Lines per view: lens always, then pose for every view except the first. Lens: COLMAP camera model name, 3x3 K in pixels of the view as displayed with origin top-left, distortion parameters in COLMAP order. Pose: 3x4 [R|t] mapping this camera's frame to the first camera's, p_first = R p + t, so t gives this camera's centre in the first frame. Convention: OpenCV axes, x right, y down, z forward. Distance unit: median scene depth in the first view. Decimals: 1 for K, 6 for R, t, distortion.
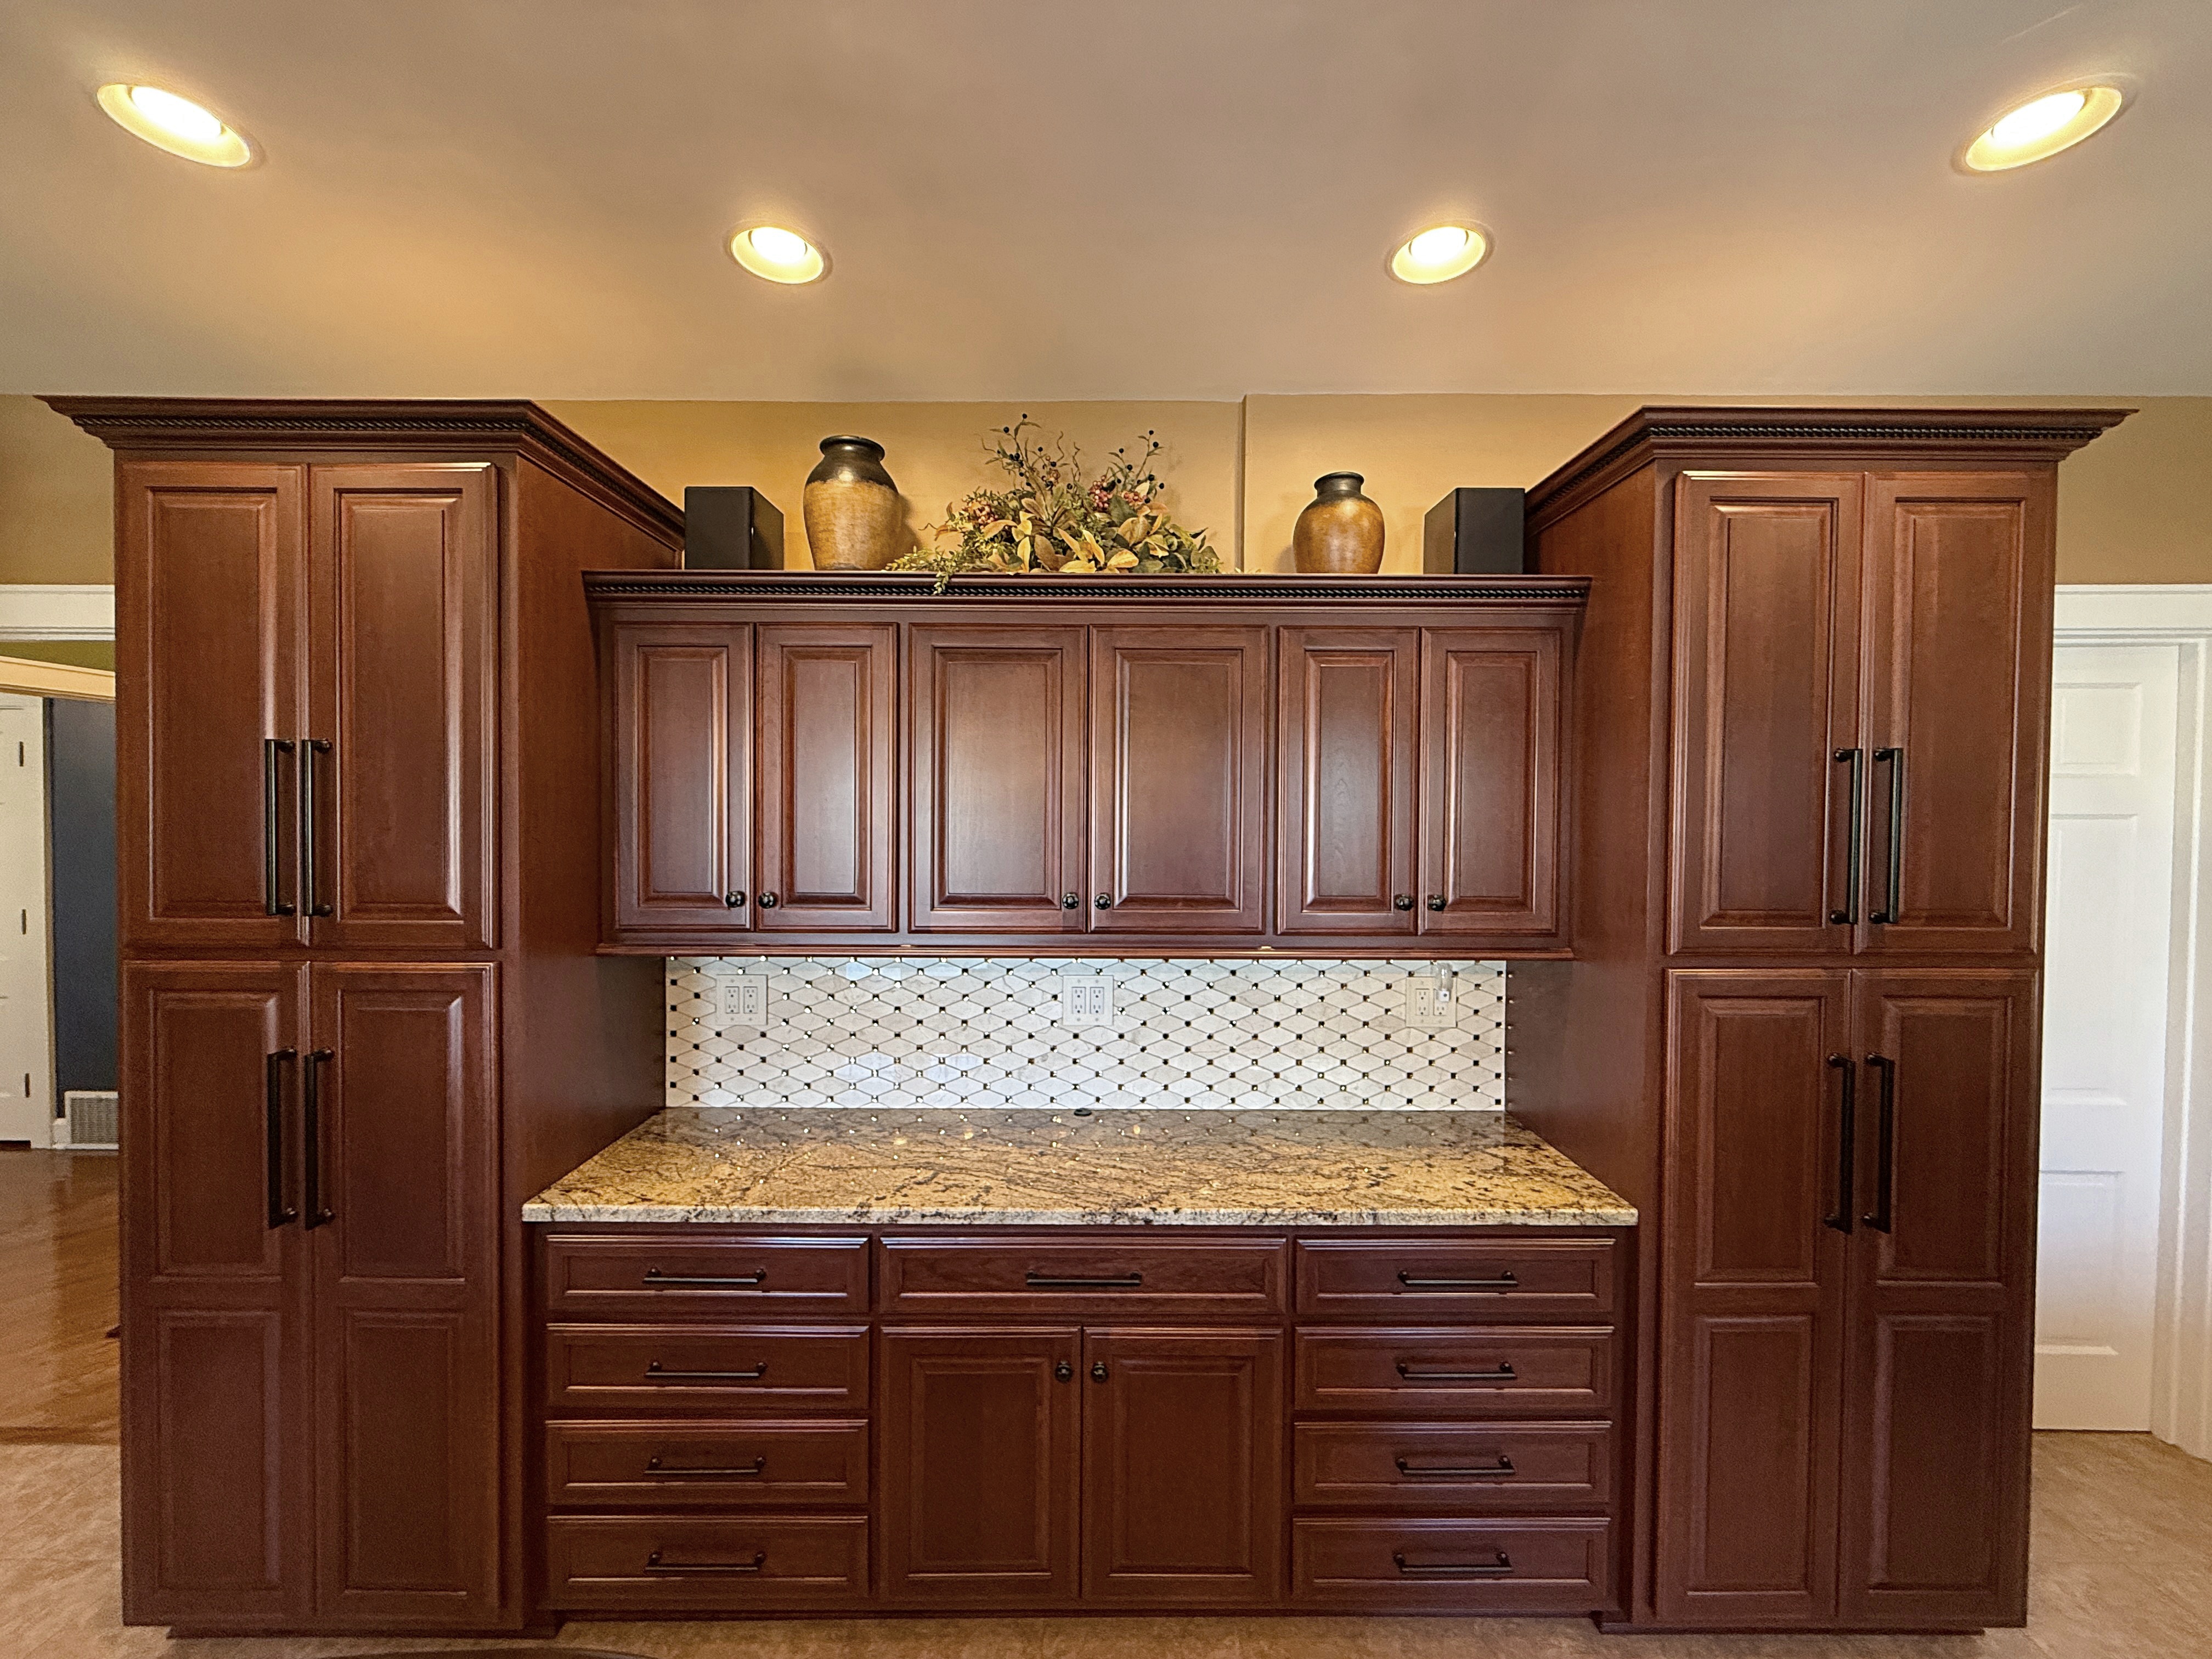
lens RADIAL K [[911.6, 0, 1090.6], [0, 911.6, 828.2], [0, 0, 1]] dist [0.000814, -0.001059]
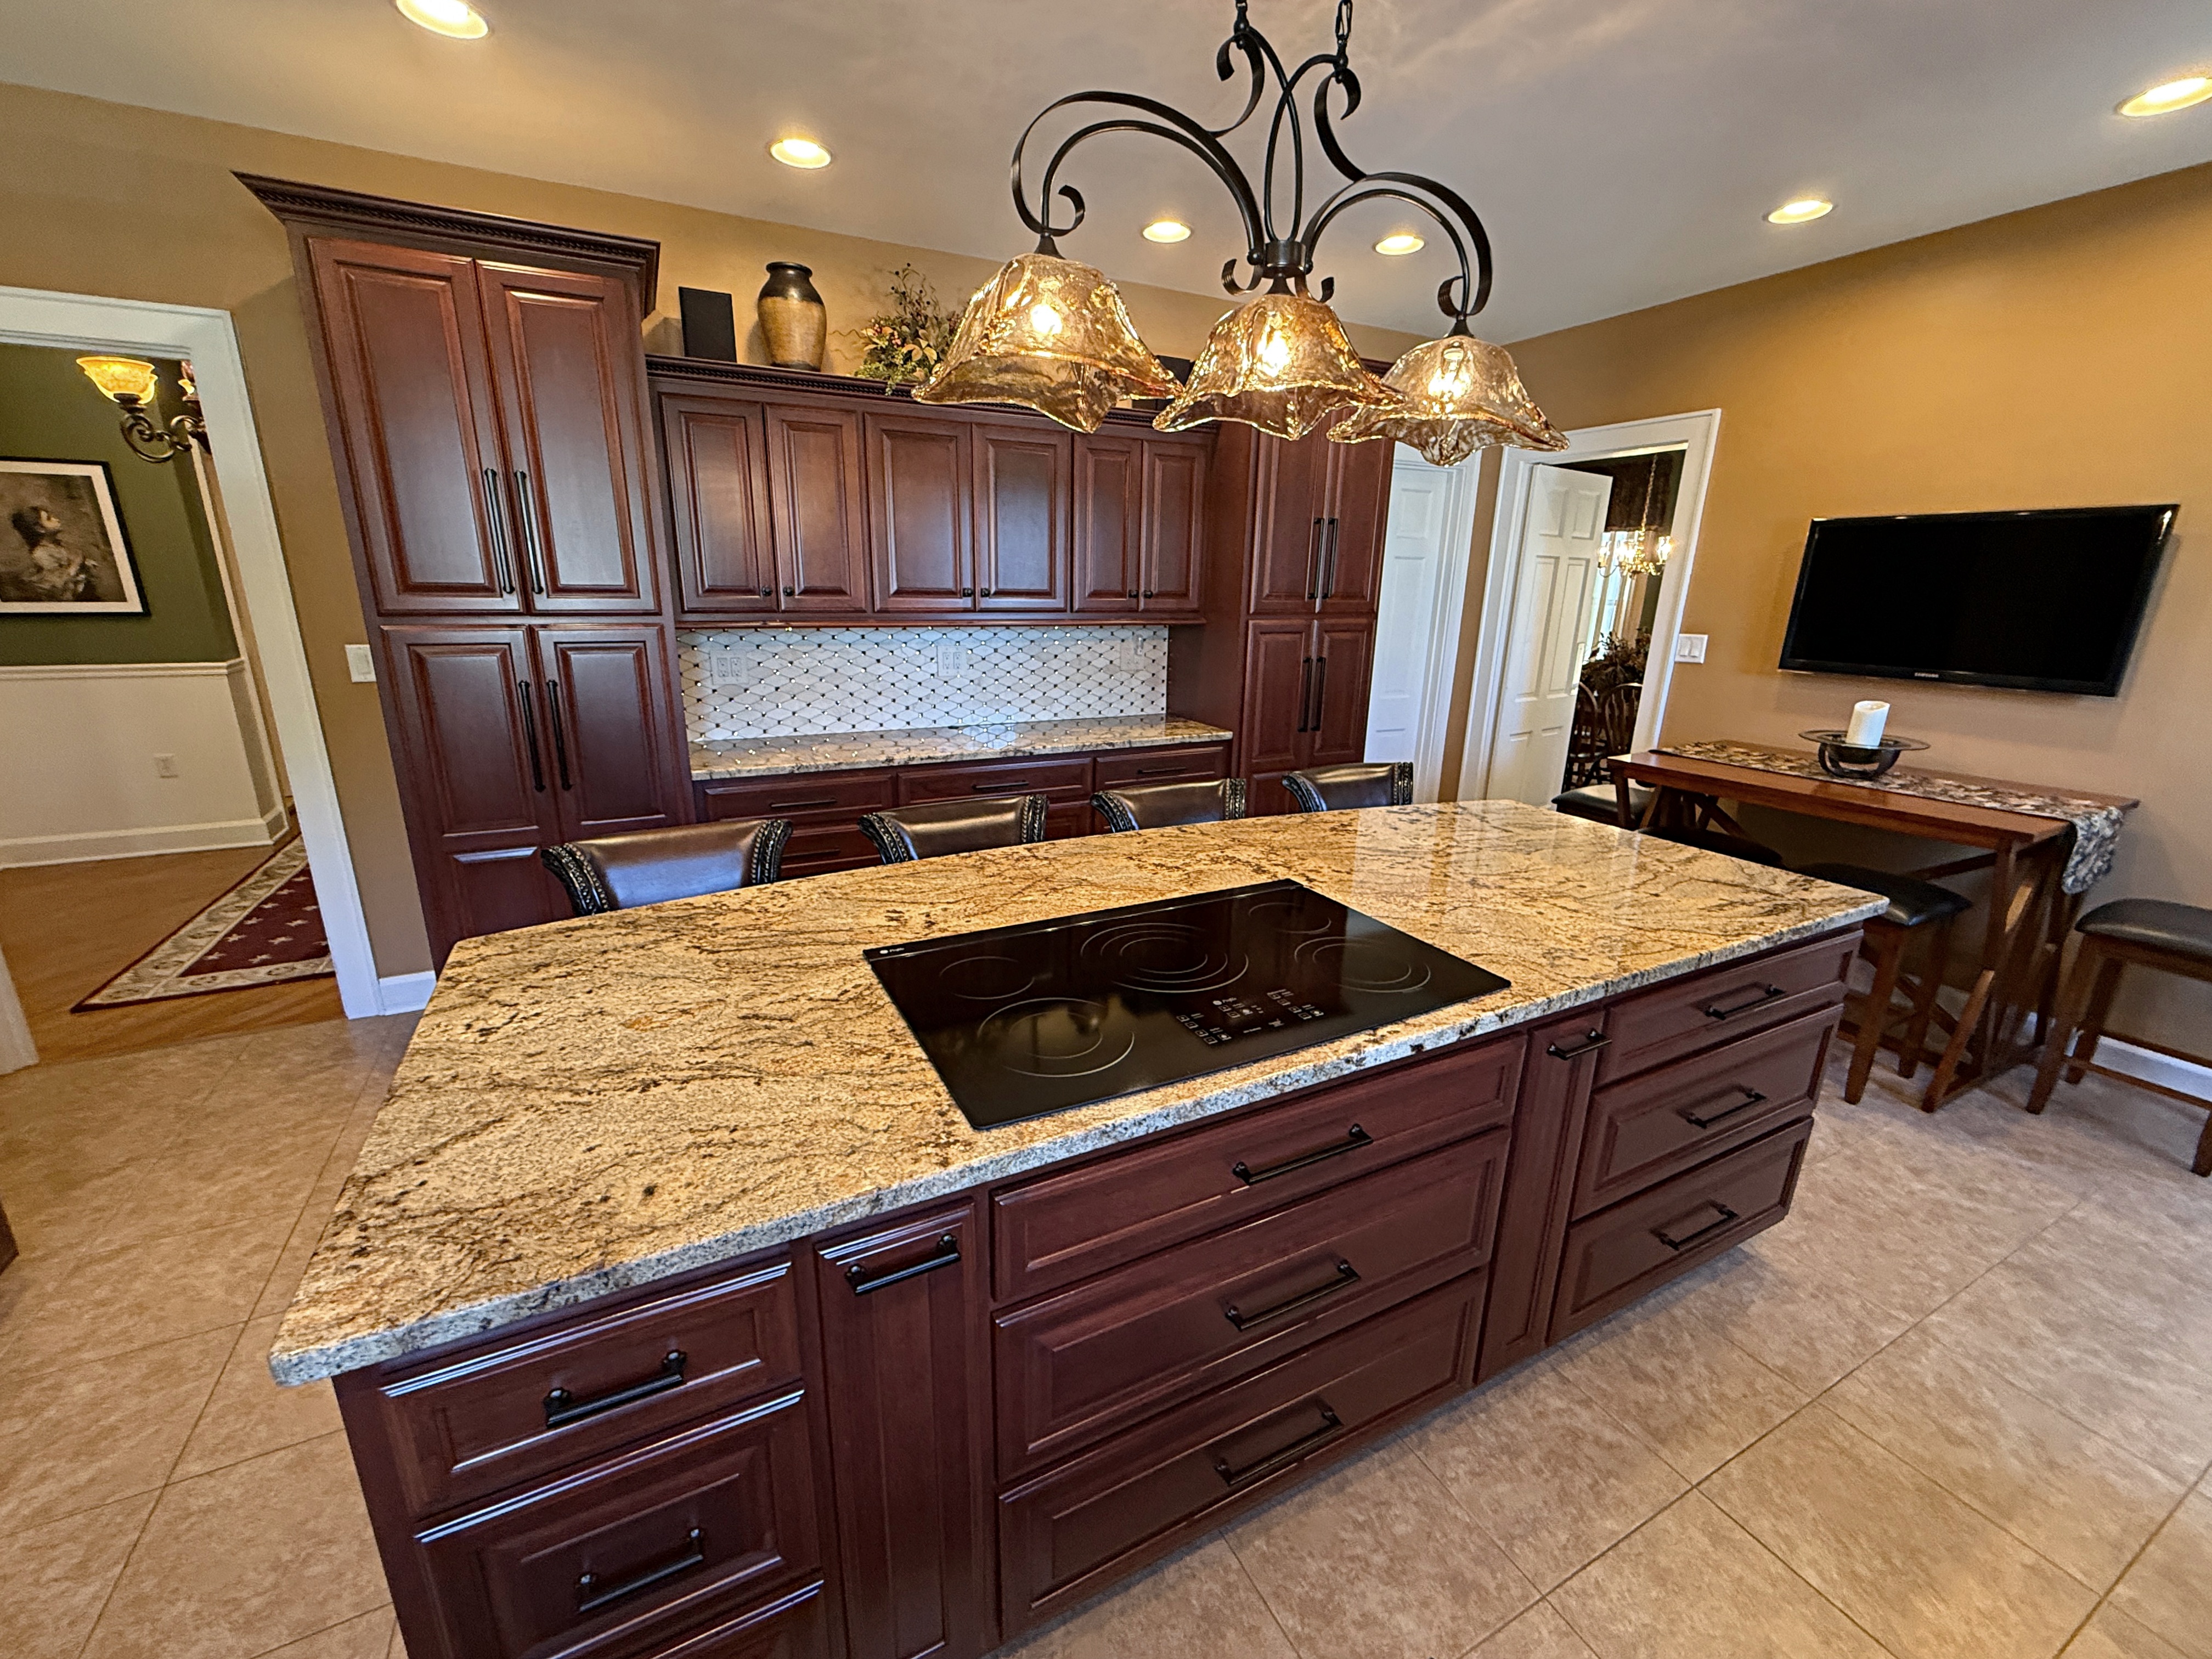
lens RADIAL K [[911.6, 0, 1113.6], [0, 911.6, 845.9], [0, 0, 1]] dist [0.000814, -0.001059]
pose [[0.886184, -0.121145, 0.447216, -0.578236], [-0.005987, 0.962139, 0.272494, 0.064493], [-0.463295, -0.244157, 0.851907, -0.701491]]
